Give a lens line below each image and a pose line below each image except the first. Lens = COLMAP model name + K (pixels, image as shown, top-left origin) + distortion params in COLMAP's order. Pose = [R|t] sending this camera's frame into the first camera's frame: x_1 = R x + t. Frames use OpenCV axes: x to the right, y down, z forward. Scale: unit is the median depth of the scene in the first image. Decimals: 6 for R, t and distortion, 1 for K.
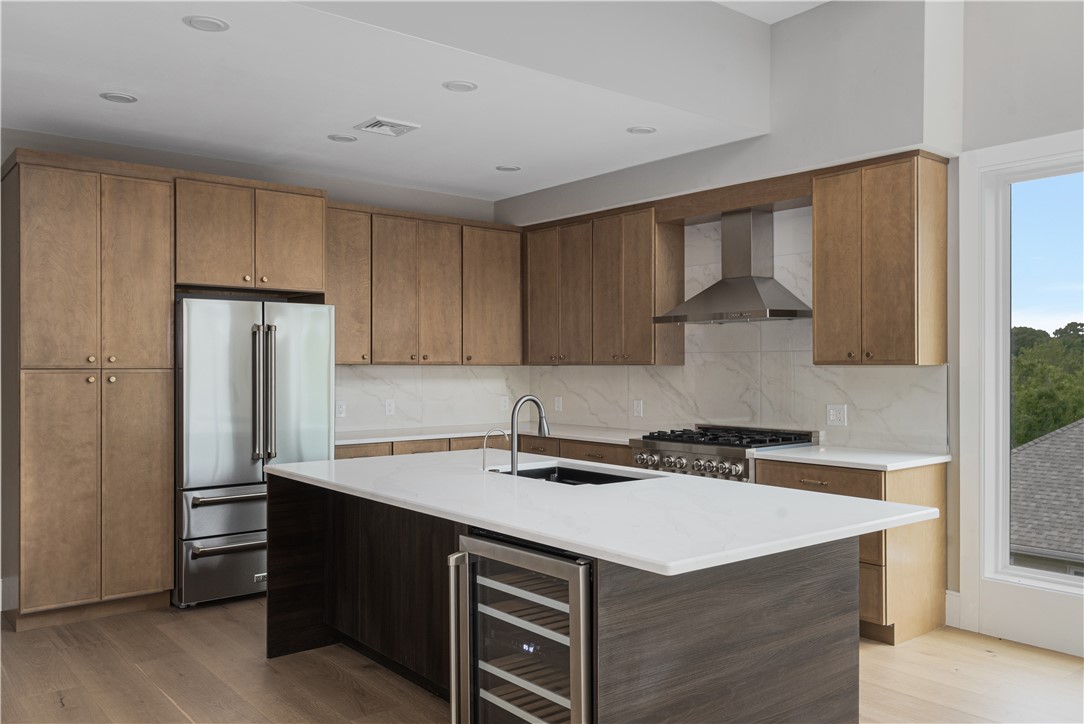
lens RADIAL K [[865.7, 0, 547.7], [0, 865.7, 368.5], [0, 0, 1]] dist [0.018871, -0.018773]
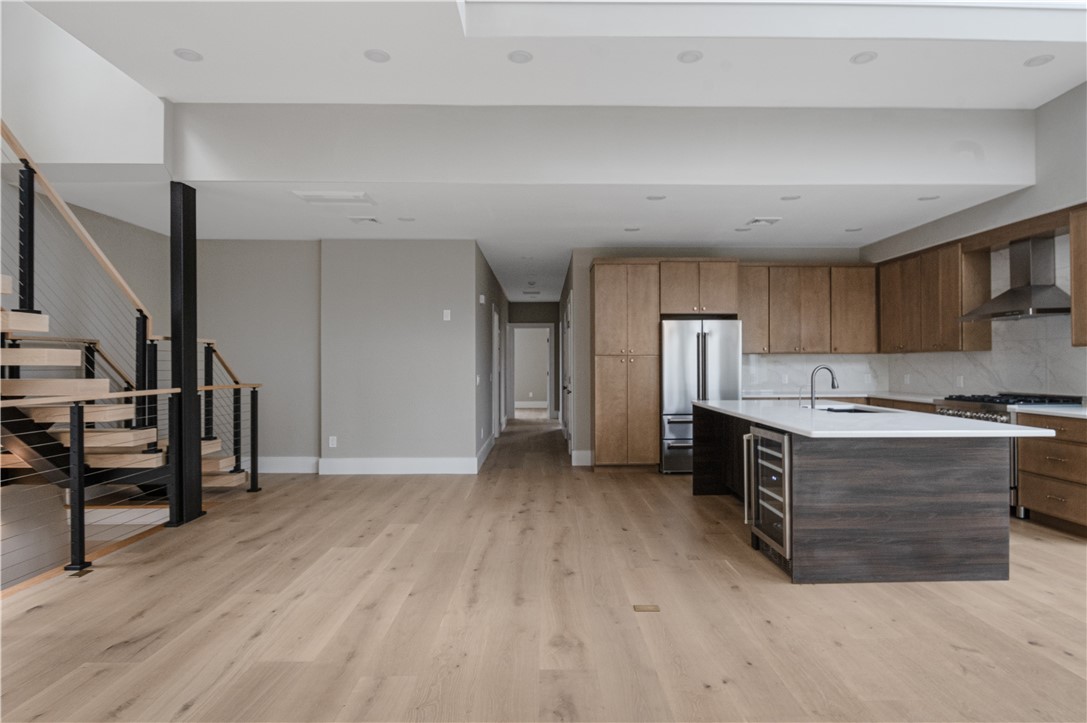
lens RADIAL K [[592.9, 0, 556.2], [0, 592.9, 362.2], [0, 0, 1]] dist [0.000977, -0.006710]
pose [[0.788431, -0.004876, -0.615103, 0.237513], [0.001352, 0.999980, -0.006194, 0.024986], [0.615121, 0.004052, 0.788422, -0.249771]]
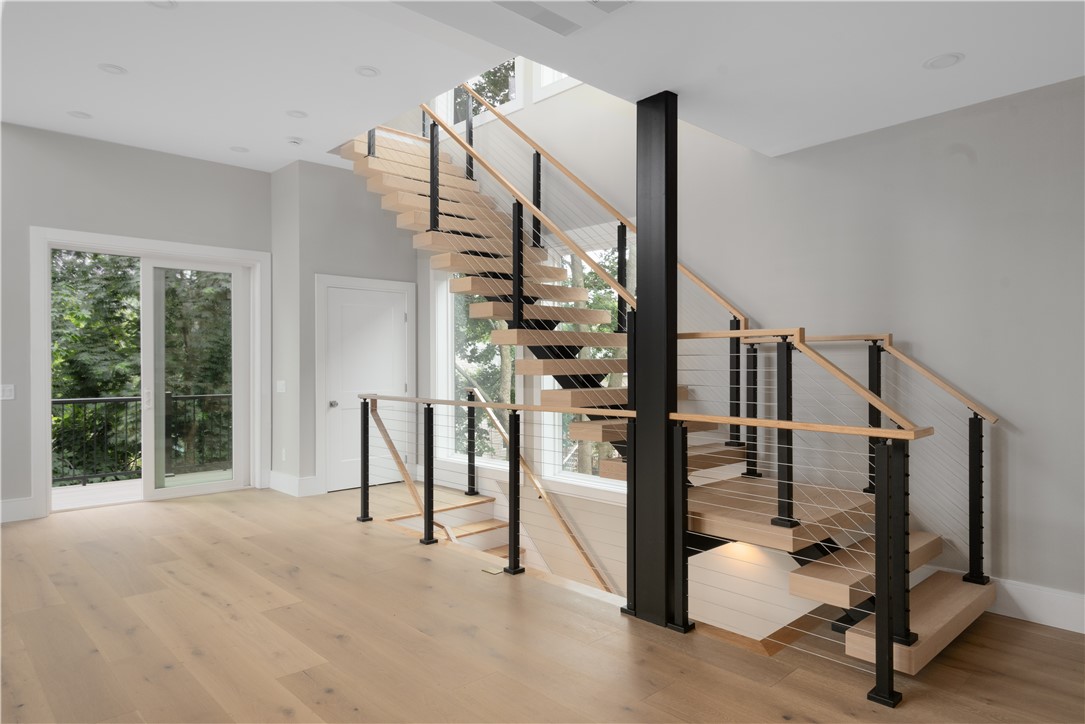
lens RADIAL K [[671.5, 0, 553.0], [0, 671.5, 363.6], [0, 0, 1]] dist [0.015578, -0.007118]
pose [[-0.996990, 0.000997, -0.077526, -0.688220], [0.000823, 0.999997, 0.002279, 0.005586], [0.077528, 0.002208, -0.996988, 0.853197]]
